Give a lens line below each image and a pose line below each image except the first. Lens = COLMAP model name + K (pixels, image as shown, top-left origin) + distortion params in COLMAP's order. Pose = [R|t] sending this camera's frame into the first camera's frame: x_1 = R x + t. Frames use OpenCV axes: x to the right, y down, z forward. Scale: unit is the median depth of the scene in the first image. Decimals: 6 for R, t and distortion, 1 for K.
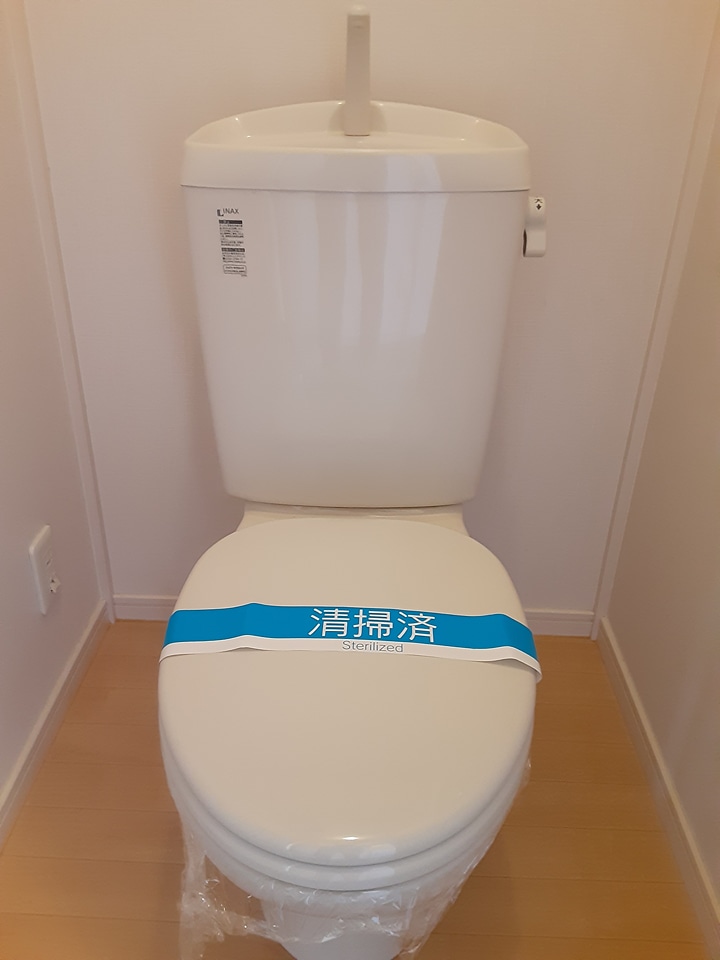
lens RADIAL K [[791.5, 0, 364.3], [0, 791.5, 474.0], [0, 0, 1]] dist [0.041309, -0.020251]
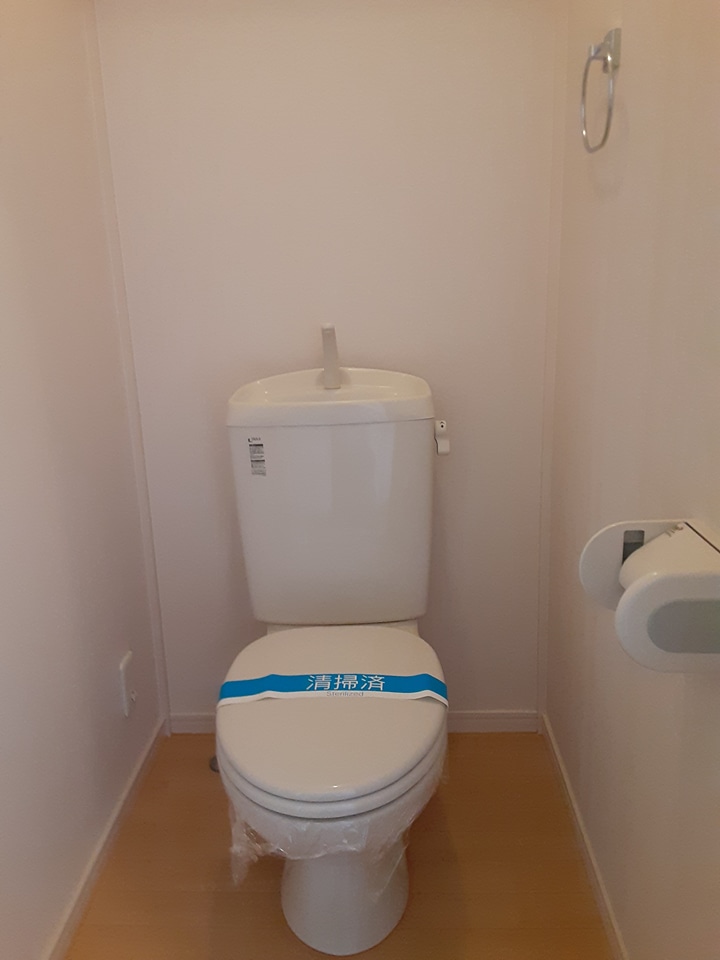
lens RADIAL K [[791.5, 0, 356.0], [0, 791.5, 479.1], [0, 0, 1]] dist [0.041309, -0.020251]
pose [[0.998113, -0.049150, -0.036818, 0.097900], [0.040138, 0.975874, -0.214615, 0.116212], [0.046478, 0.212732, 0.976005, -0.591002]]
